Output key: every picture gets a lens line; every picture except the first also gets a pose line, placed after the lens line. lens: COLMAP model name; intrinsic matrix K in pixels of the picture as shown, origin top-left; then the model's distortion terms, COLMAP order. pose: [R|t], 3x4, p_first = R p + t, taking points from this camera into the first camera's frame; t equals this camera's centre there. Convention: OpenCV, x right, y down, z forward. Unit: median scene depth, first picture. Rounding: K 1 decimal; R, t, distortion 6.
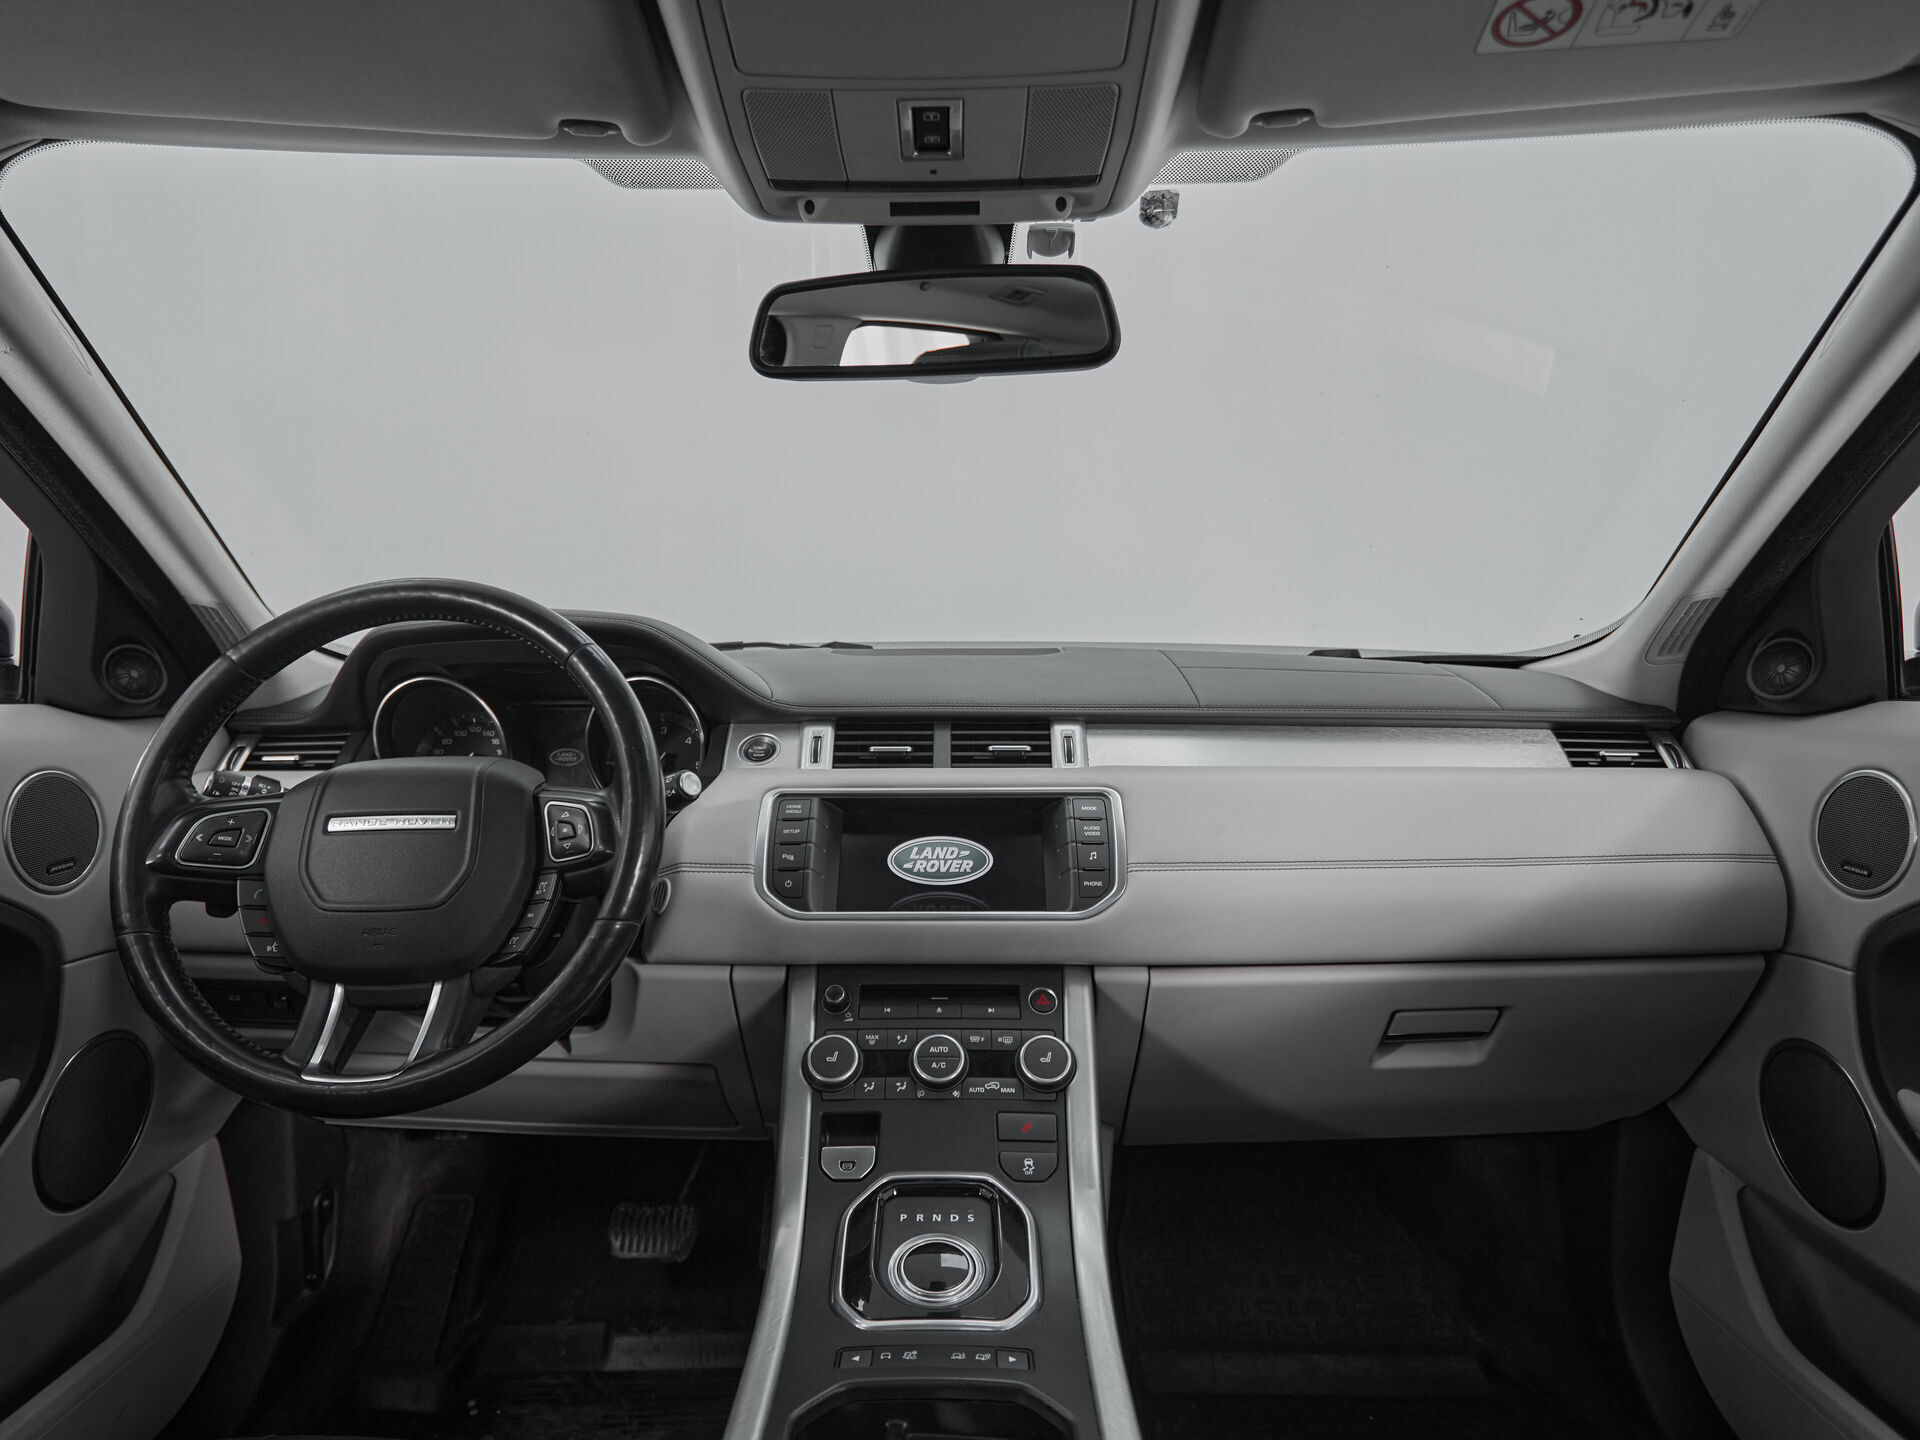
lens RADIAL K [[1223.3, 0, 940.1], [0, 1223.3, 709.3], [0, 0, 1]] dist [0.004678, 0.000838]
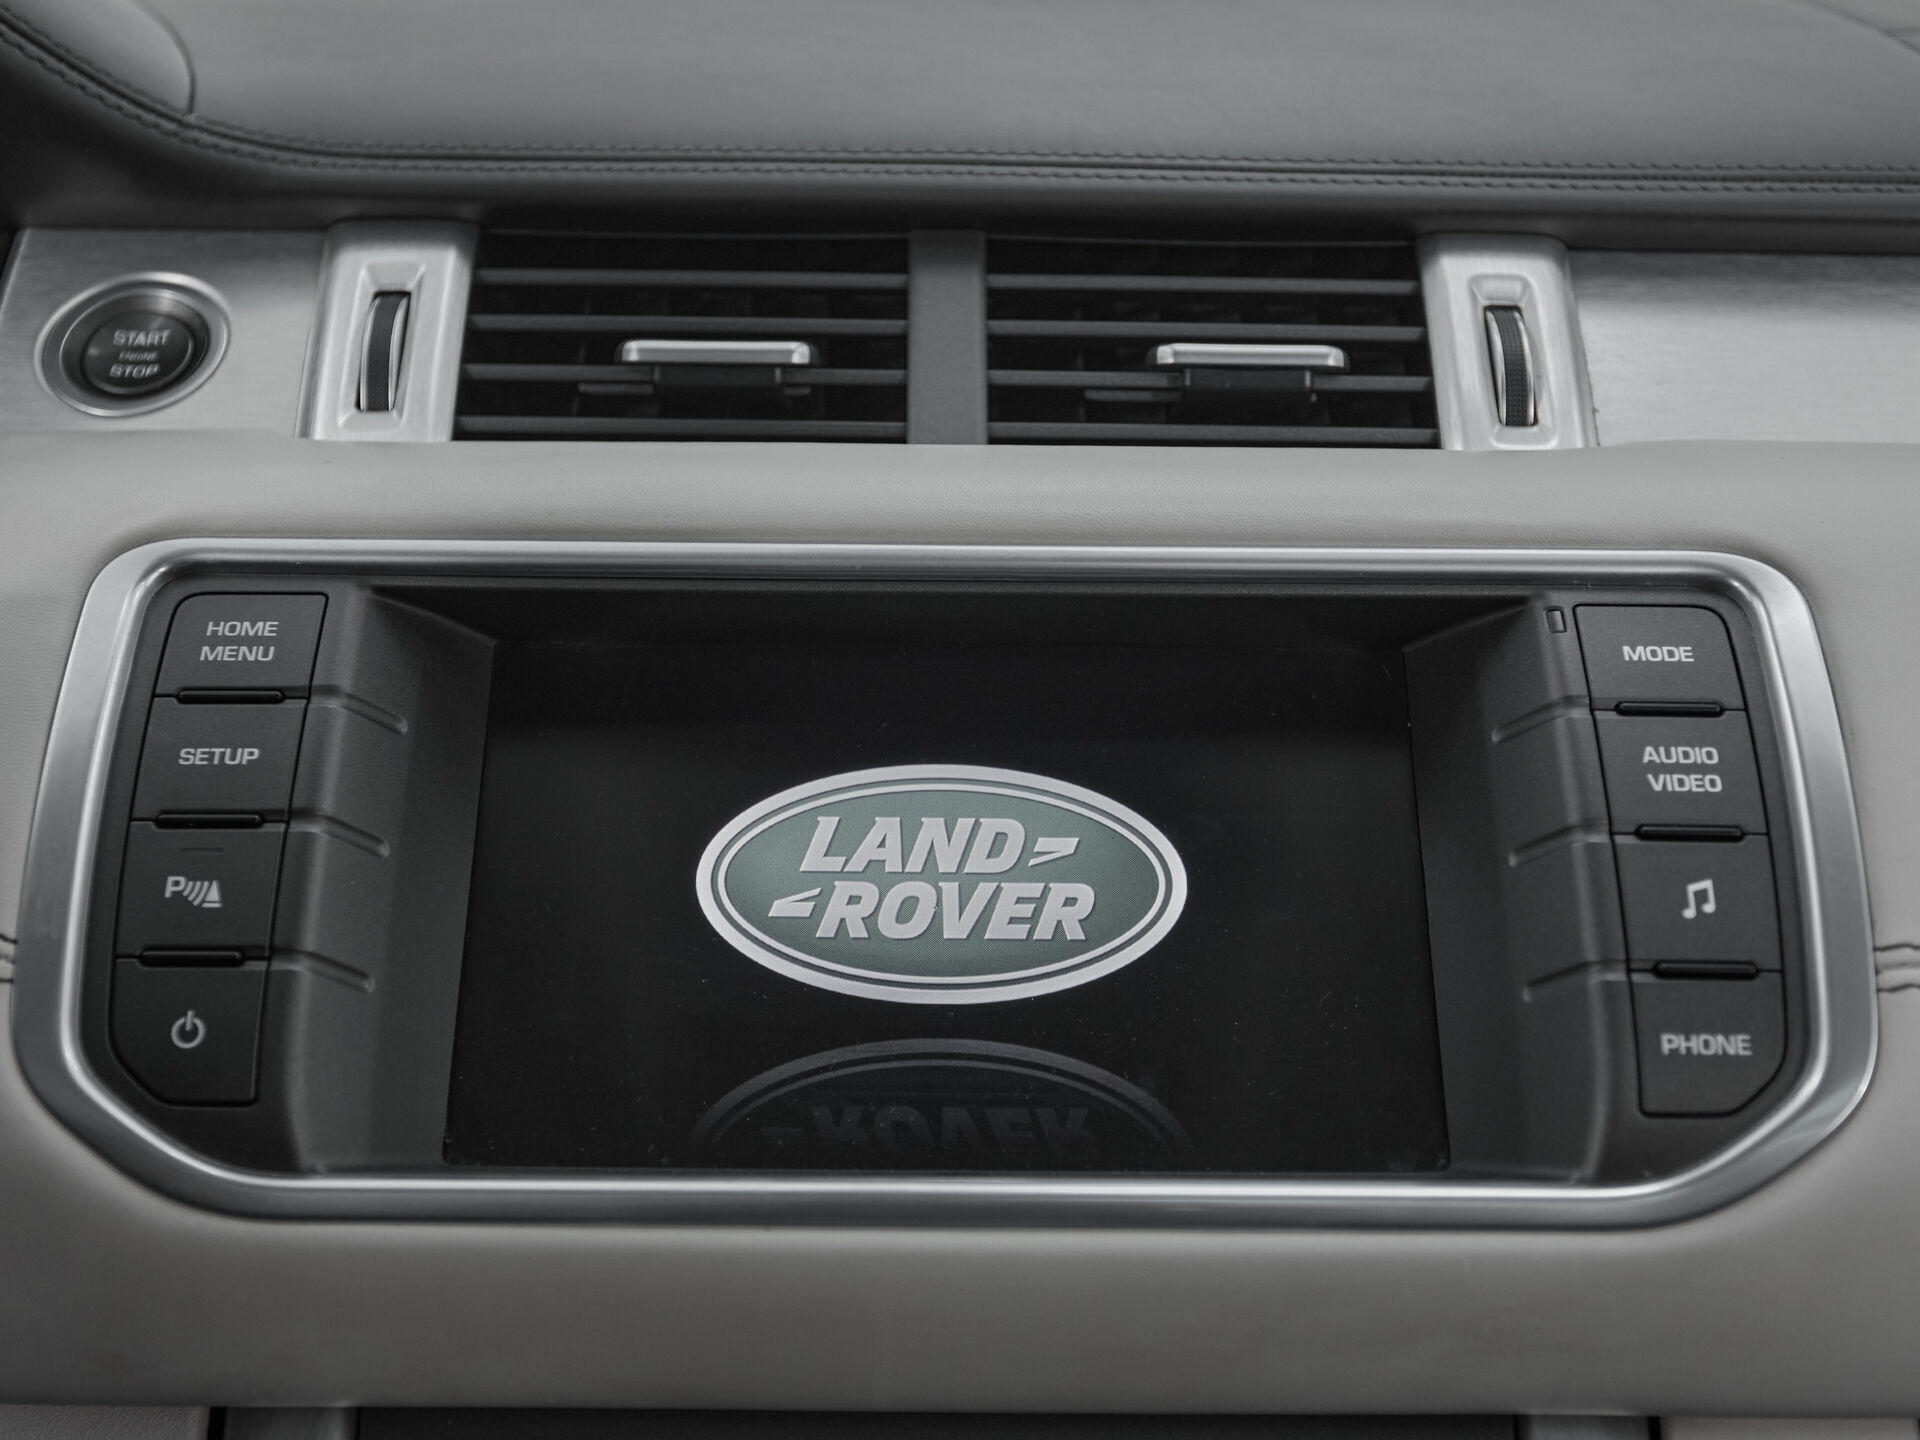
lens RADIAL K [[2466.5, 0, 960.2], [0, 2466.5, 723.8], [0, 0, 1]] dist [0.015919, 0.000000]
pose [[0.999416, 0.008560, 0.033077, -0.011723], [-0.014593, 0.982307, 0.186710, 0.015906], [-0.030894, -0.187084, 0.981858, 0.606478]]
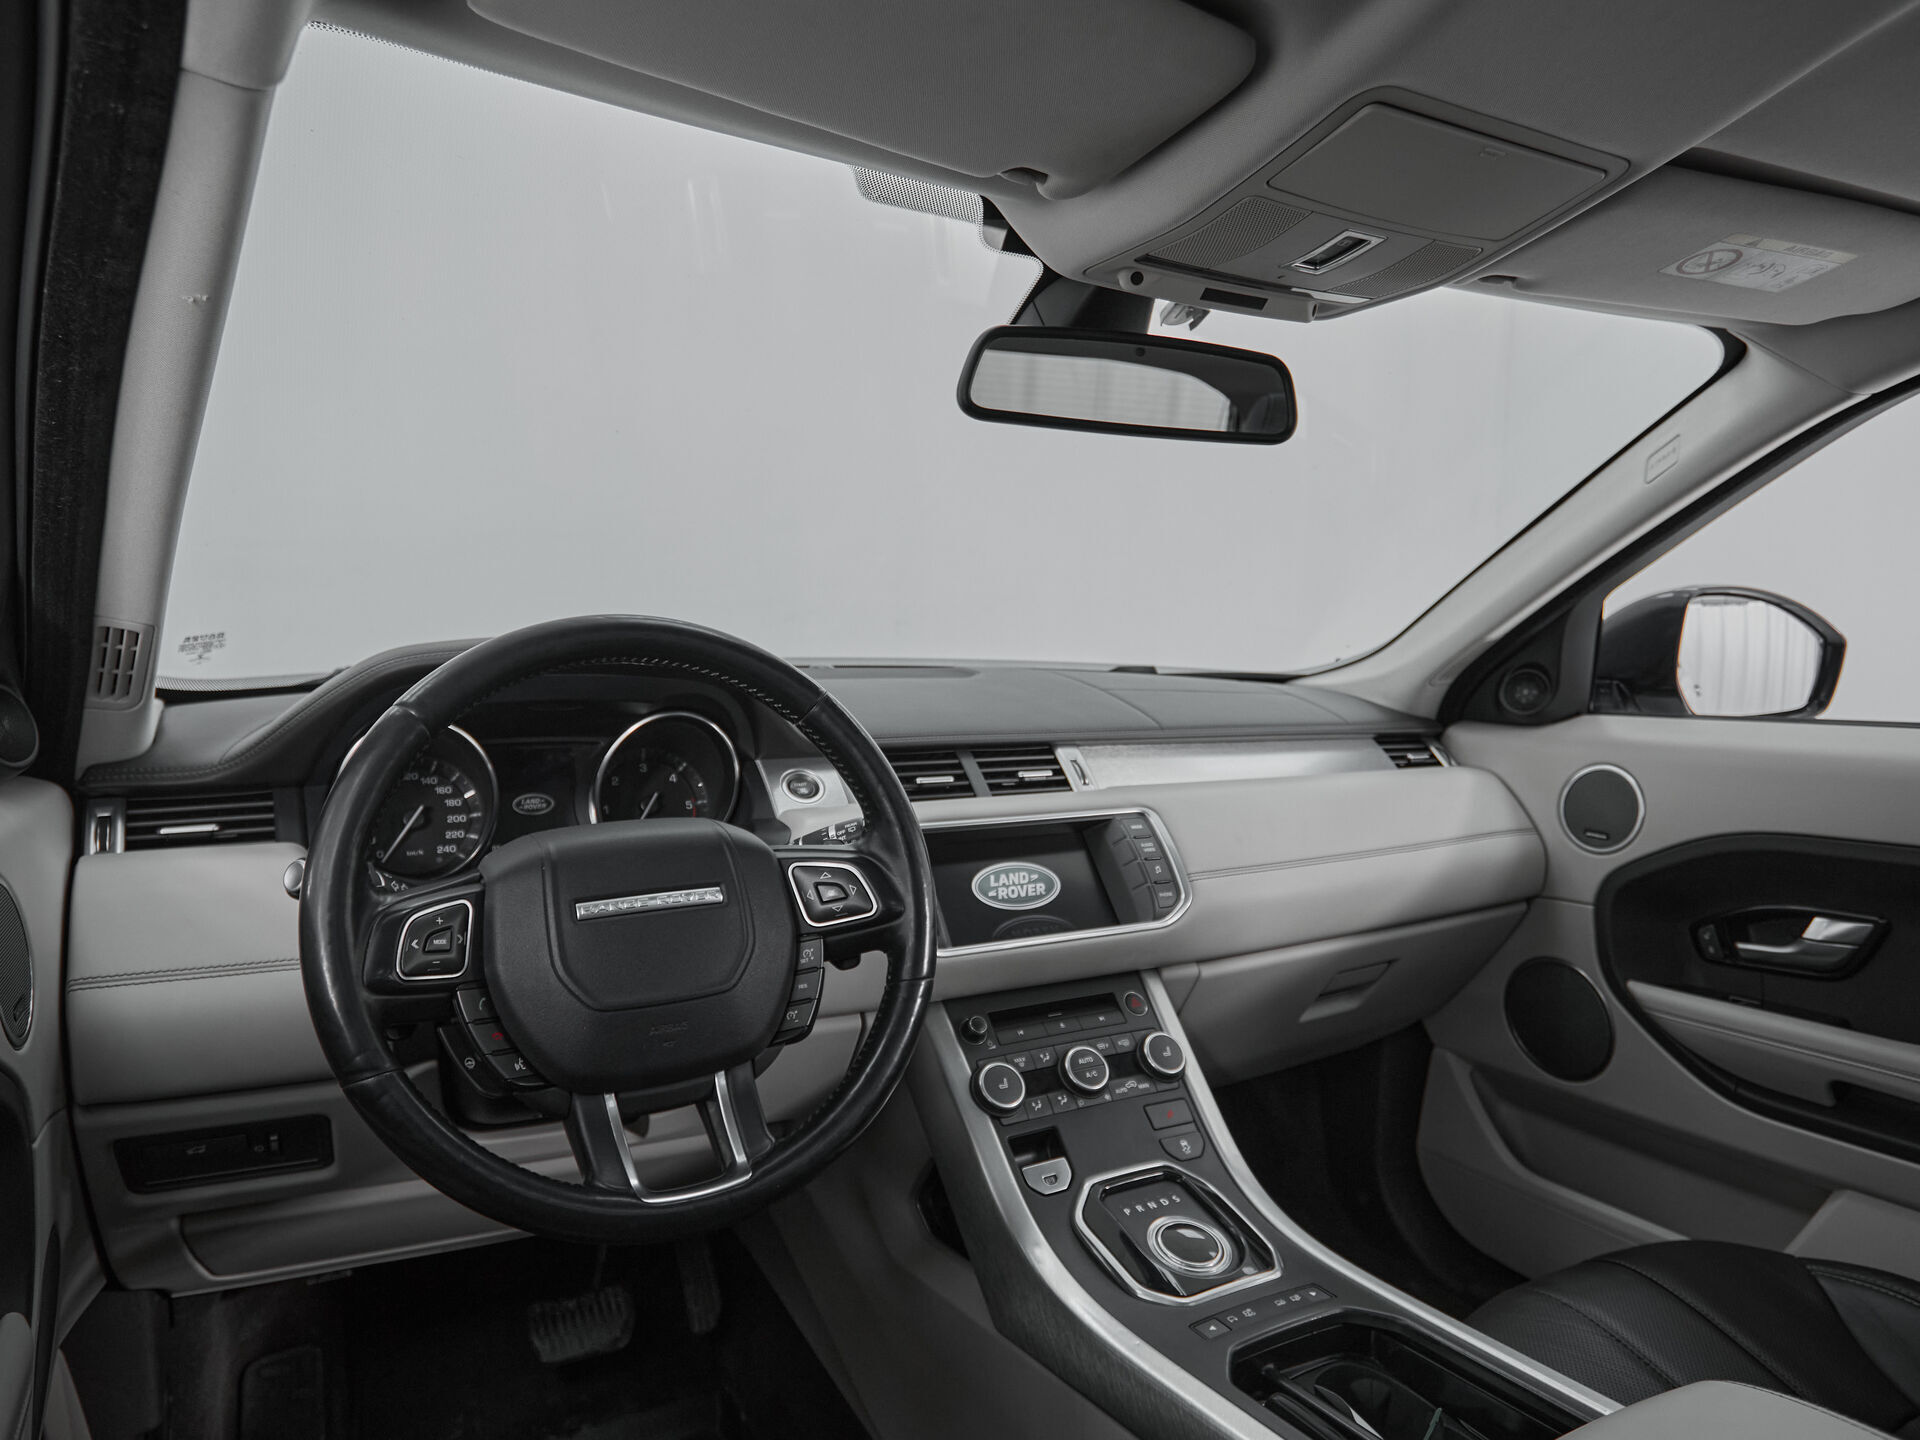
lens RADIAL K [[1292.0, 0, 996.5], [0, 1292.0, 775.0], [0, 0, 1]] dist [0.009626, -0.006015]
pose [[0.851105, -0.045578, 0.523014, -0.614587], [0.009361, 0.997384, 0.071682, -0.052549], [-0.524913, -0.056113, 0.849305, 0.081114]]
